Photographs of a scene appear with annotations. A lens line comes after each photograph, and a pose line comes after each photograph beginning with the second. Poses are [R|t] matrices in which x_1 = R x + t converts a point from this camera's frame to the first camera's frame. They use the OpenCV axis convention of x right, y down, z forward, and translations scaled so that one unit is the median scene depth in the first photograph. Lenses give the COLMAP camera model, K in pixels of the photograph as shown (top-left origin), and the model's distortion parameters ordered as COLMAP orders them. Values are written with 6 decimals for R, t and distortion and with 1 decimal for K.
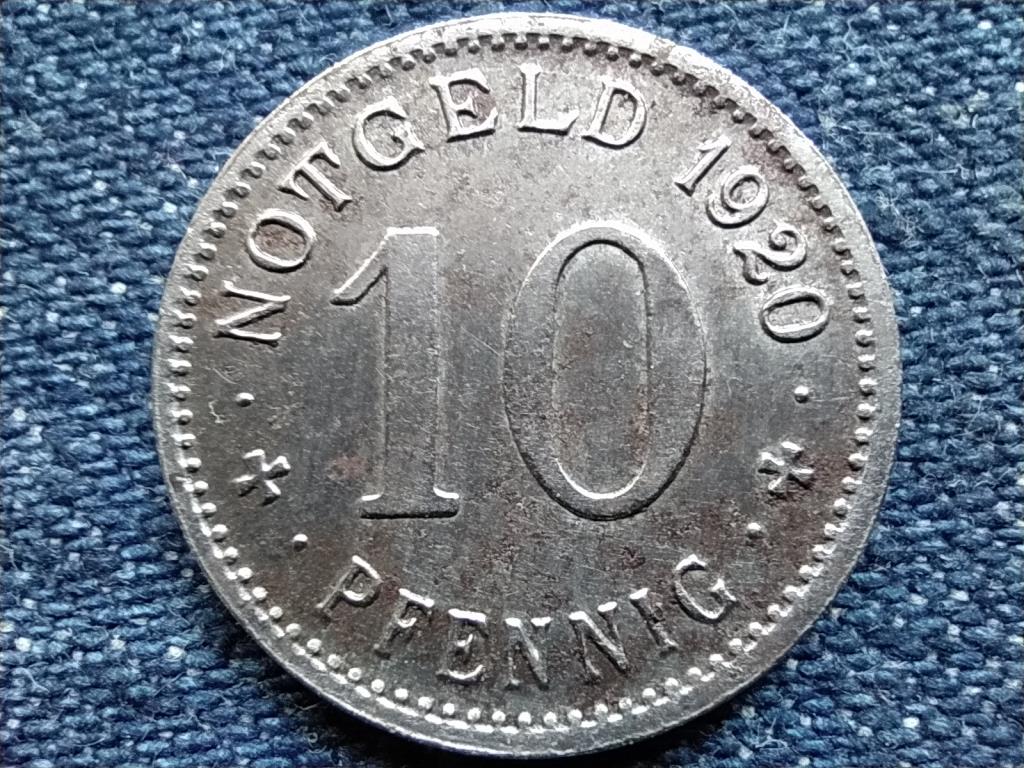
lens RADIAL K [[413.0, 0, 514.8], [0, 413.0, 383.6], [0, 0, 1]] dist [0.034838, -0.006549]
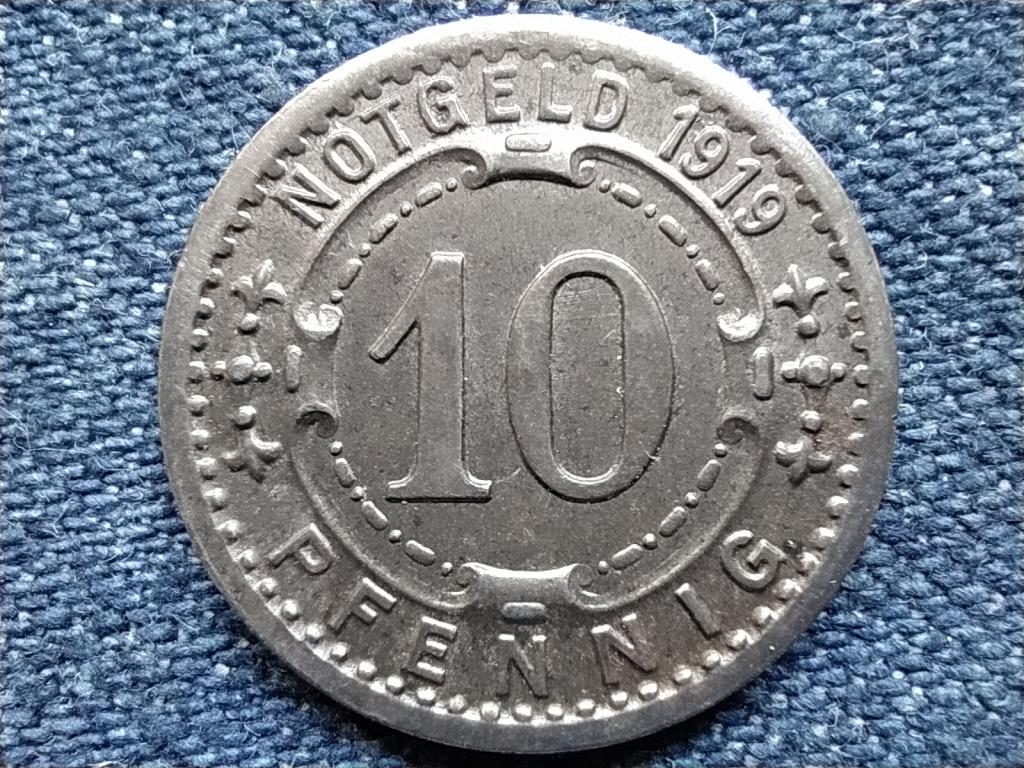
lens RADIAL K [[413.0, 0, 513.8], [0, 413.0, 387.0], [0, 0, 1]] dist [0.034838, -0.006549]
pose [[0.999510, -0.014473, -0.027764, 0.521811], [0.015207, 0.999536, 0.026411, -0.184514], [0.027369, -0.026820, 0.999266, -0.029413]]
